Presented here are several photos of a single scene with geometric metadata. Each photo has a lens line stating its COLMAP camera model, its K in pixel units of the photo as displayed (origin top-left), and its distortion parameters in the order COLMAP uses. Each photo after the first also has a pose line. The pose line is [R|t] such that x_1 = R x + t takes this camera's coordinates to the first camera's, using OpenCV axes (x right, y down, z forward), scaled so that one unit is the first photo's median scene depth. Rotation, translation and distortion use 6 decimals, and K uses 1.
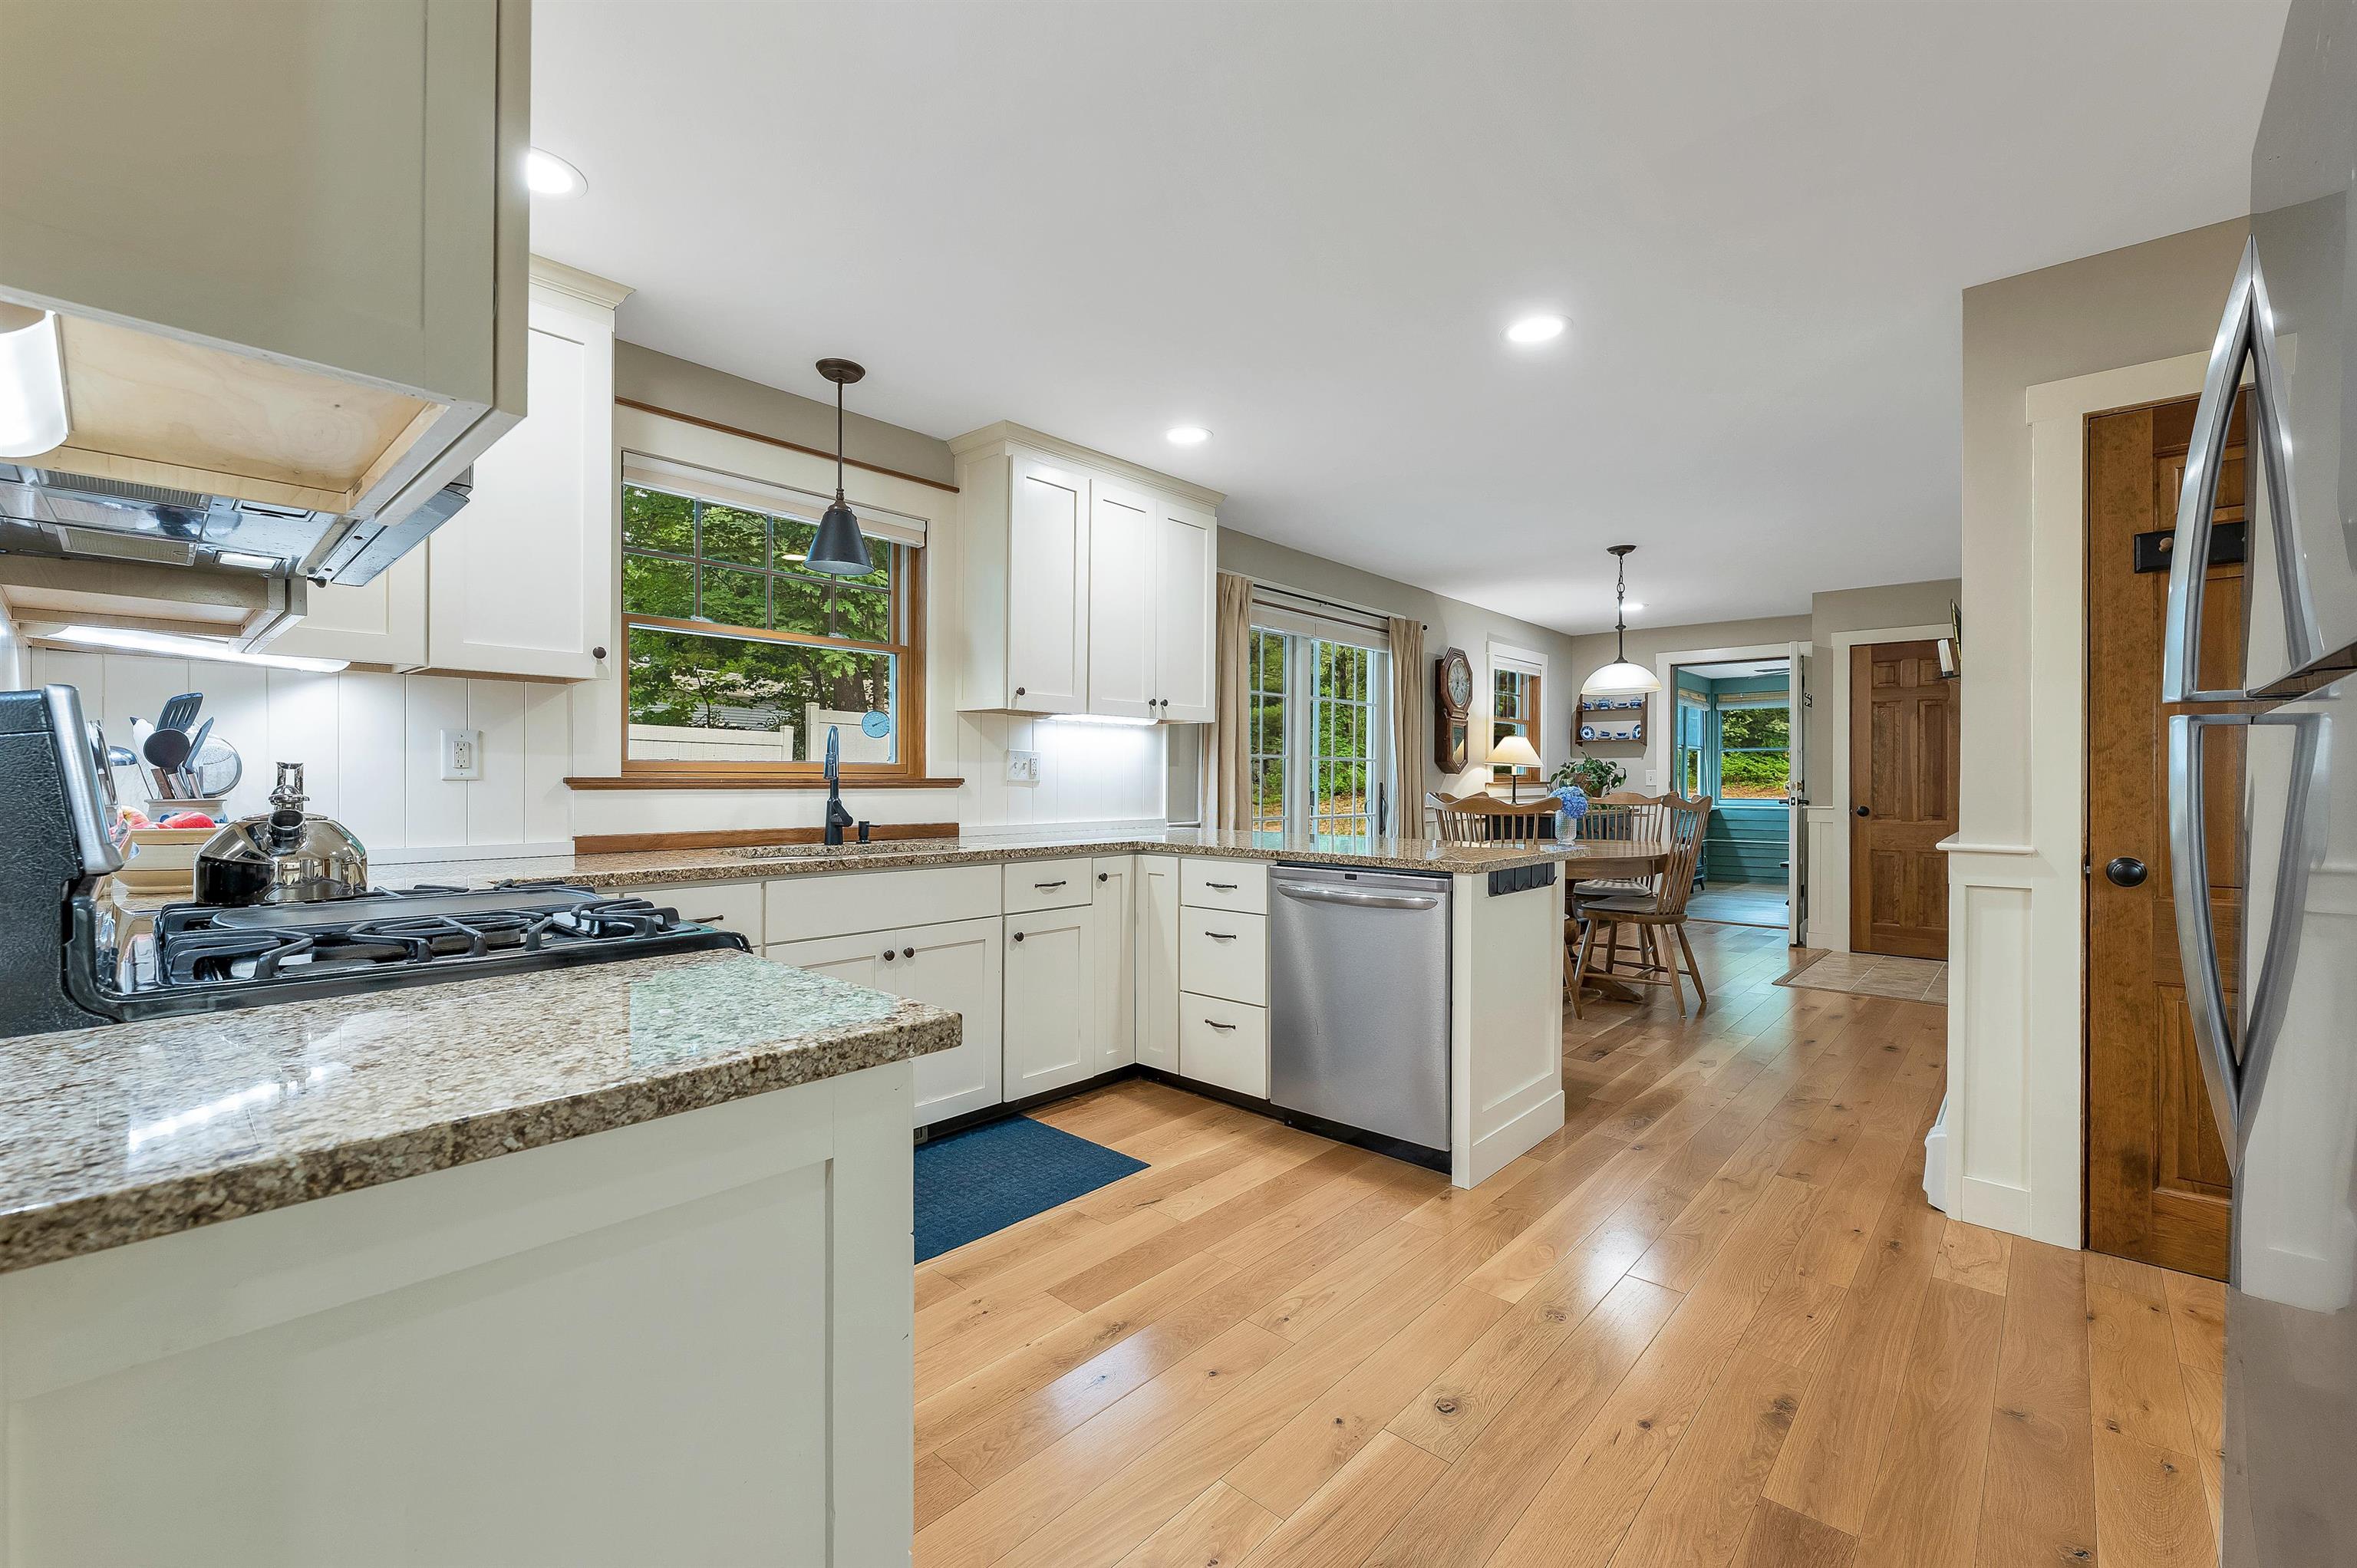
lens RADIAL K [[969.8, 0, 1175.3], [0, 969.8, 777.0], [0, 0, 1]] dist [0.000766, 0.000047]
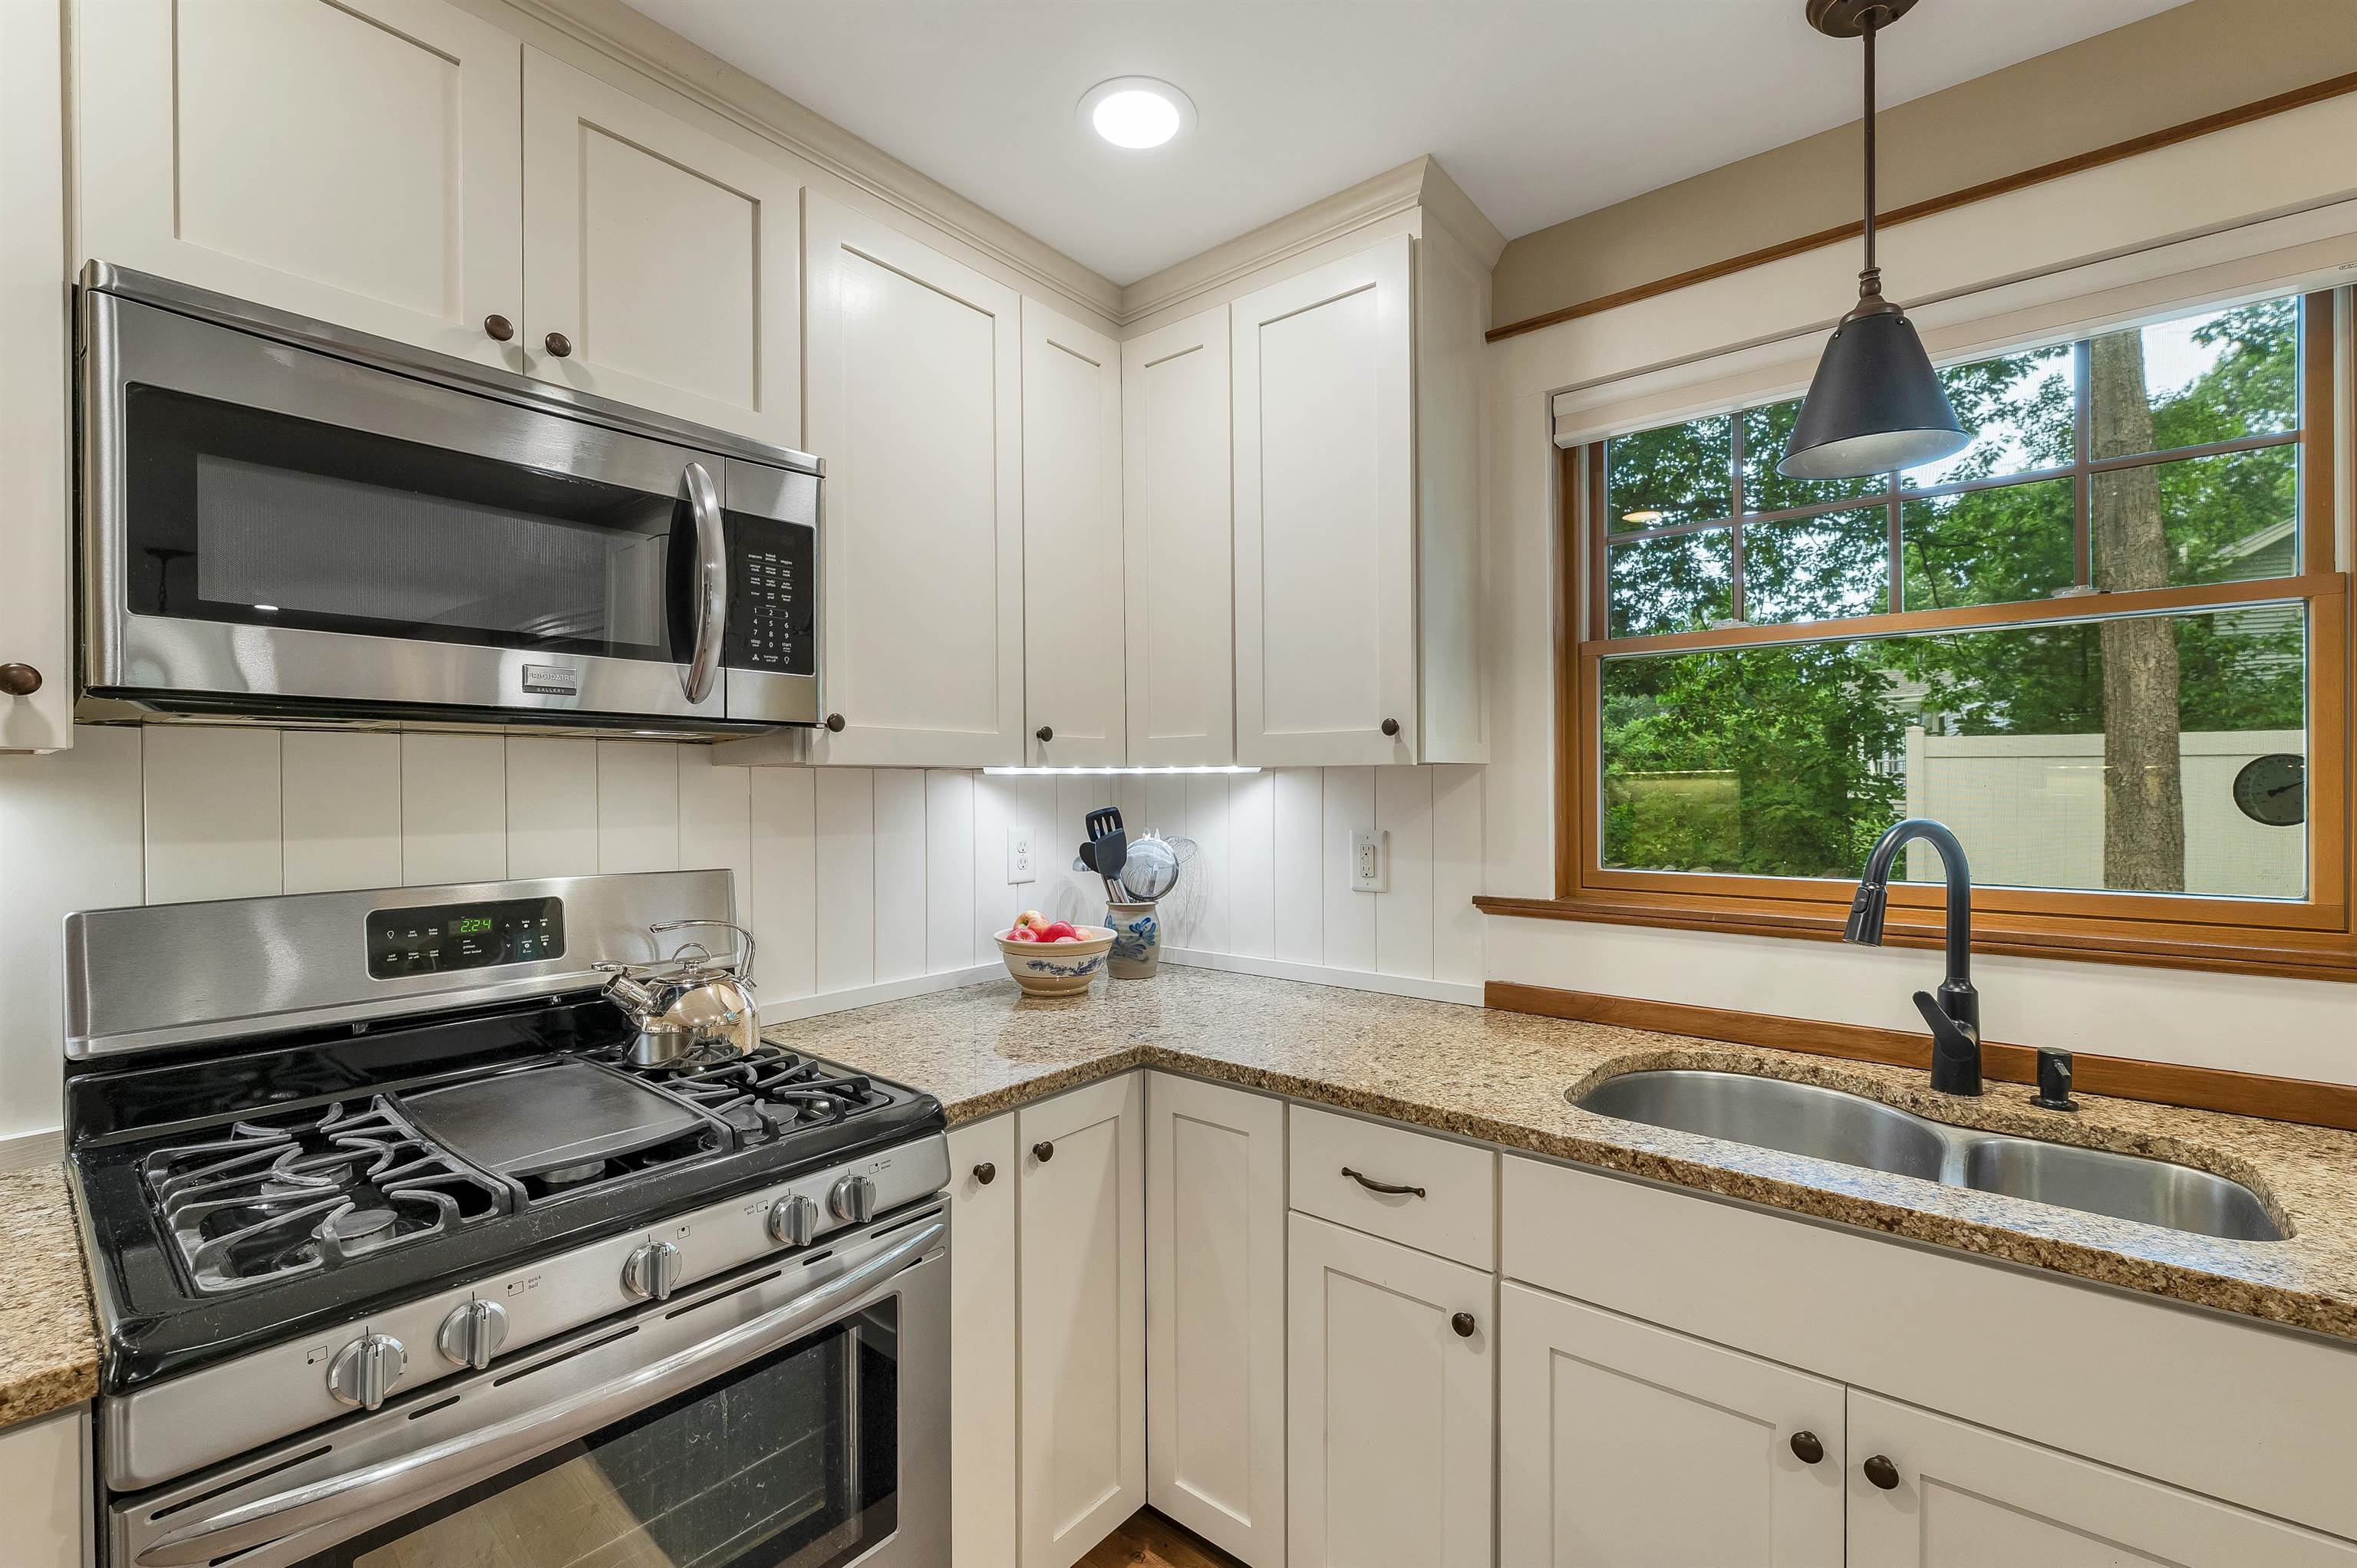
lens RADIAL K [[998.1, 0, 1176.0], [0, 998.1, 792.5], [0, 0, 1]] dist [-0.002388, -0.000145]
pose [[0.047796, -0.000012, -0.998857, 0.036139], [0.006432, 0.999979, 0.000296, -0.032091], [0.998836, -0.006439, 0.047795, 0.314482]]
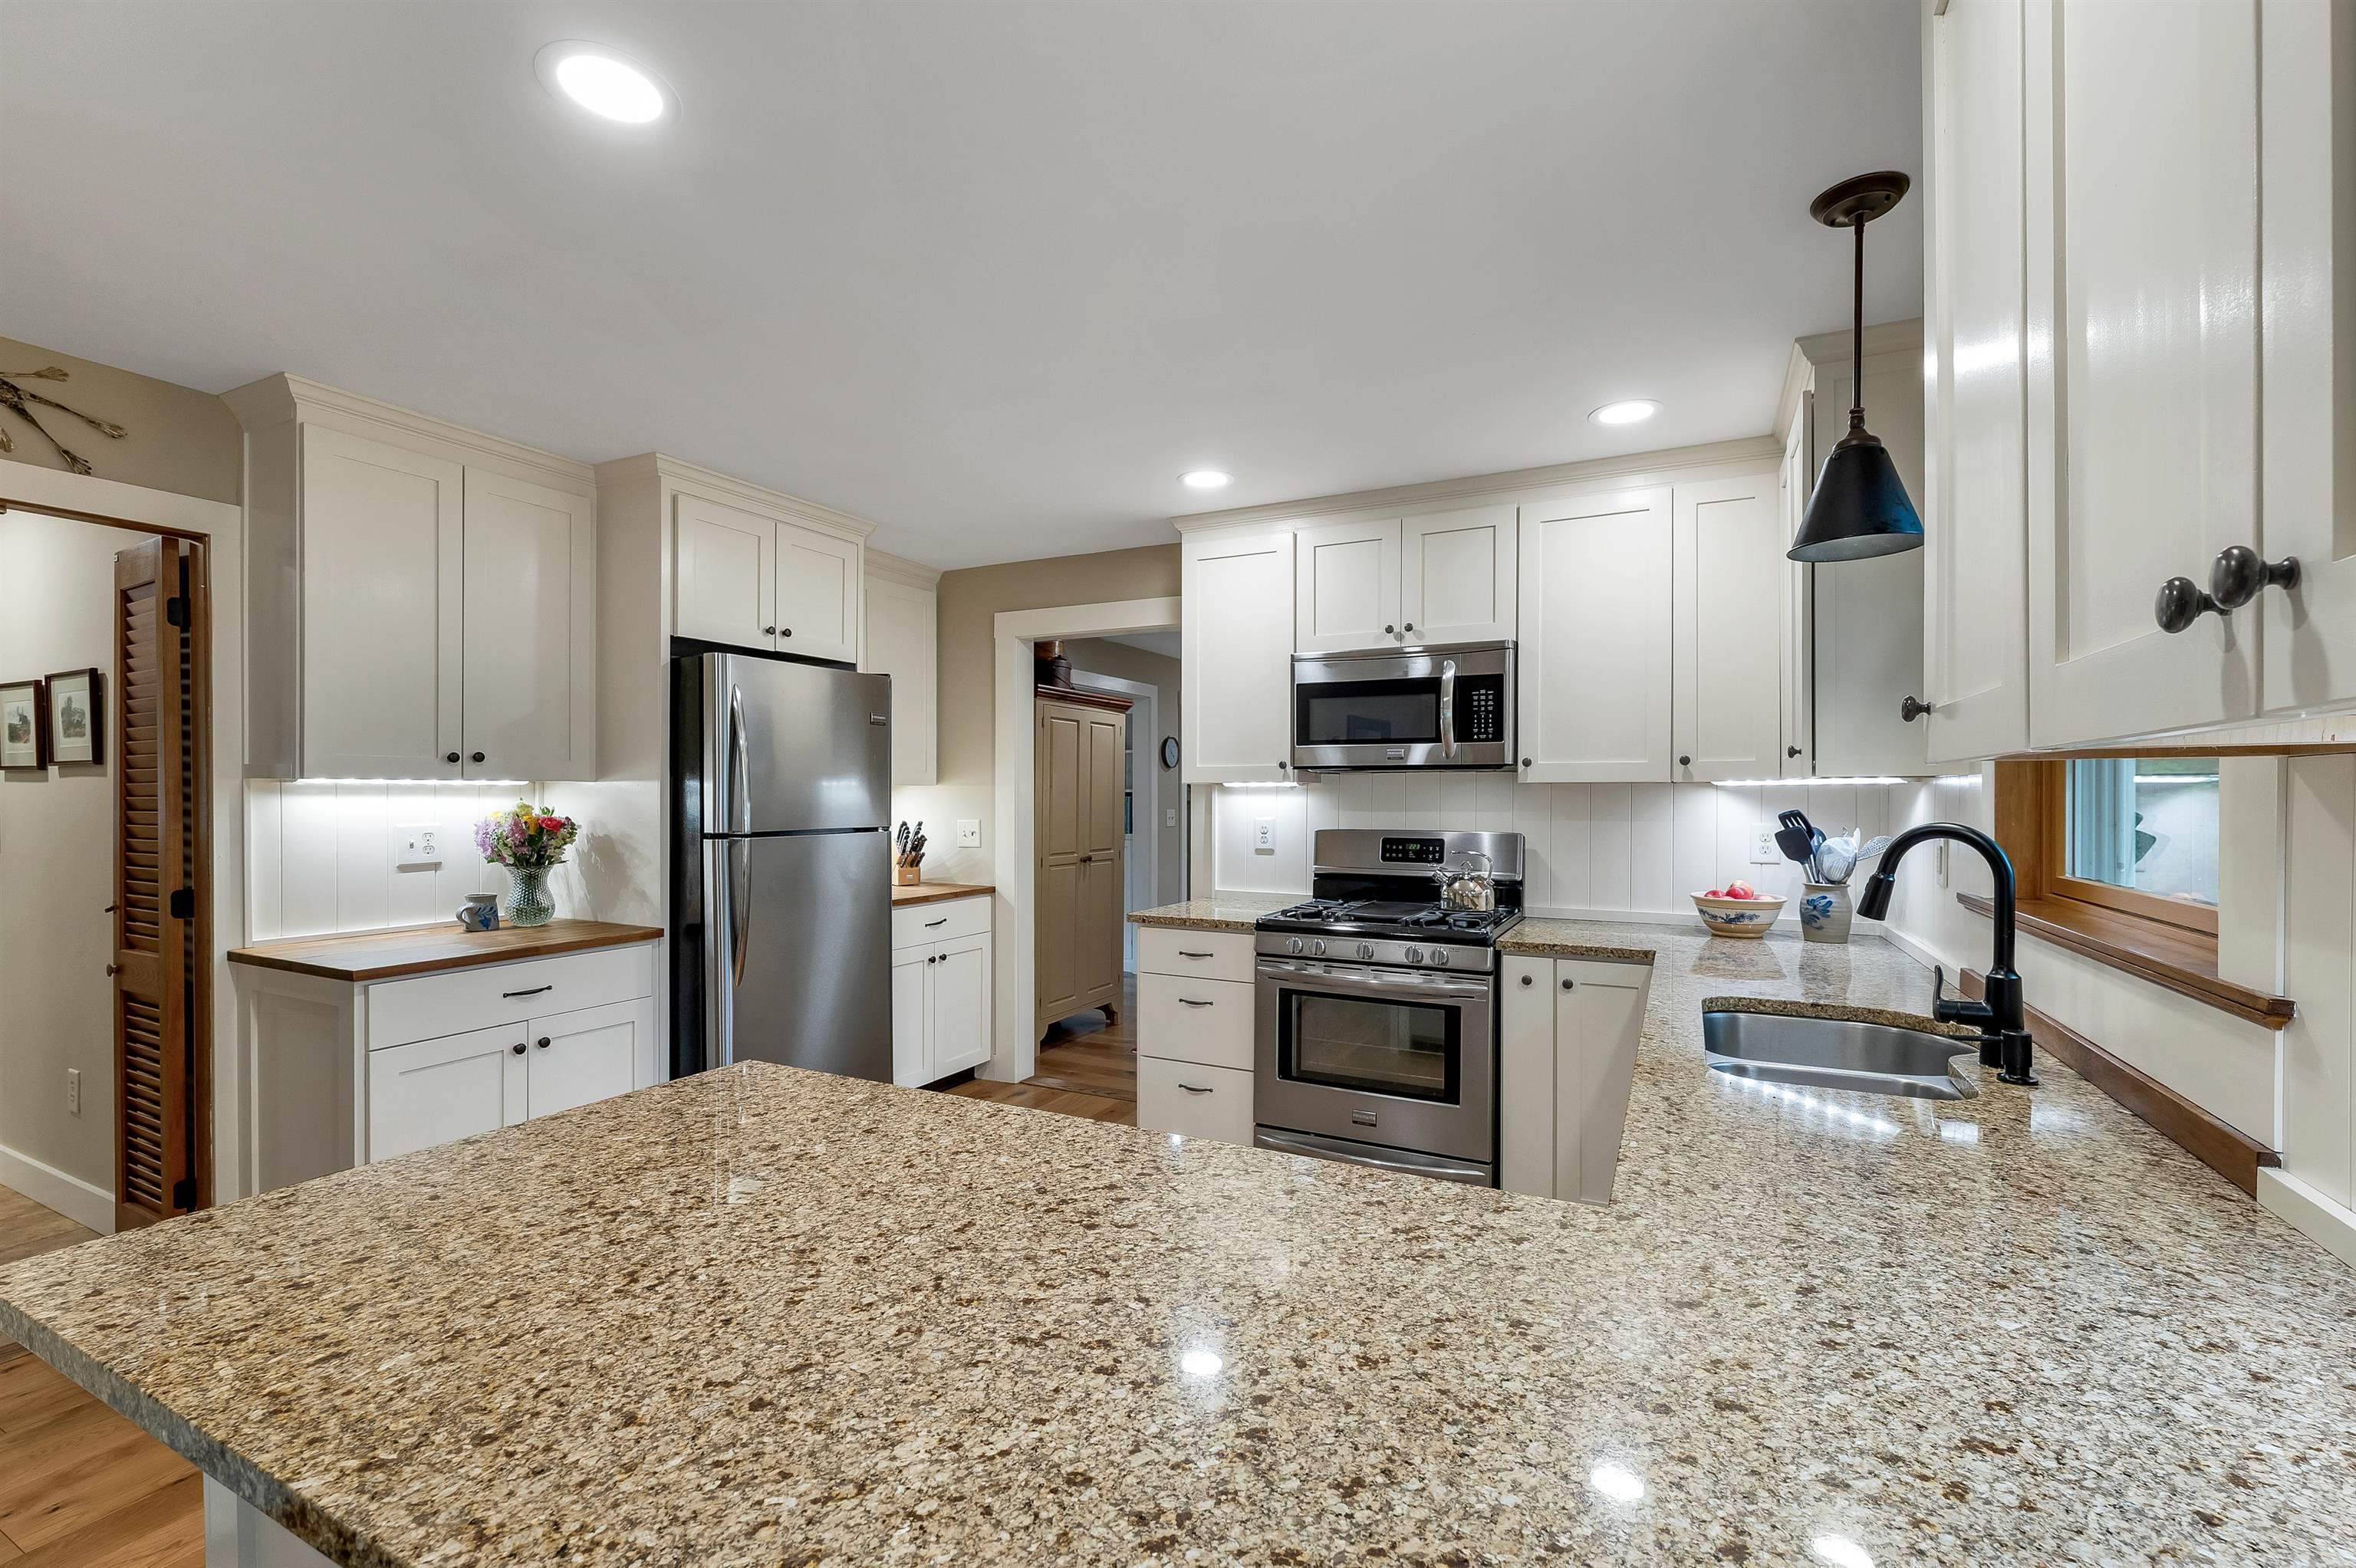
lens RADIAL K [[997.3, 0, 1177.9], [0, 997.3, 807.2], [0, 0, 1]] dist [-0.002505, -0.000123]
pose [[-0.964510, -0.003774, -0.264021, 0.089597], [-0.006438, 0.999937, 0.009224, -0.030636], [0.263969, 0.010596, -0.964473, 0.680718]]
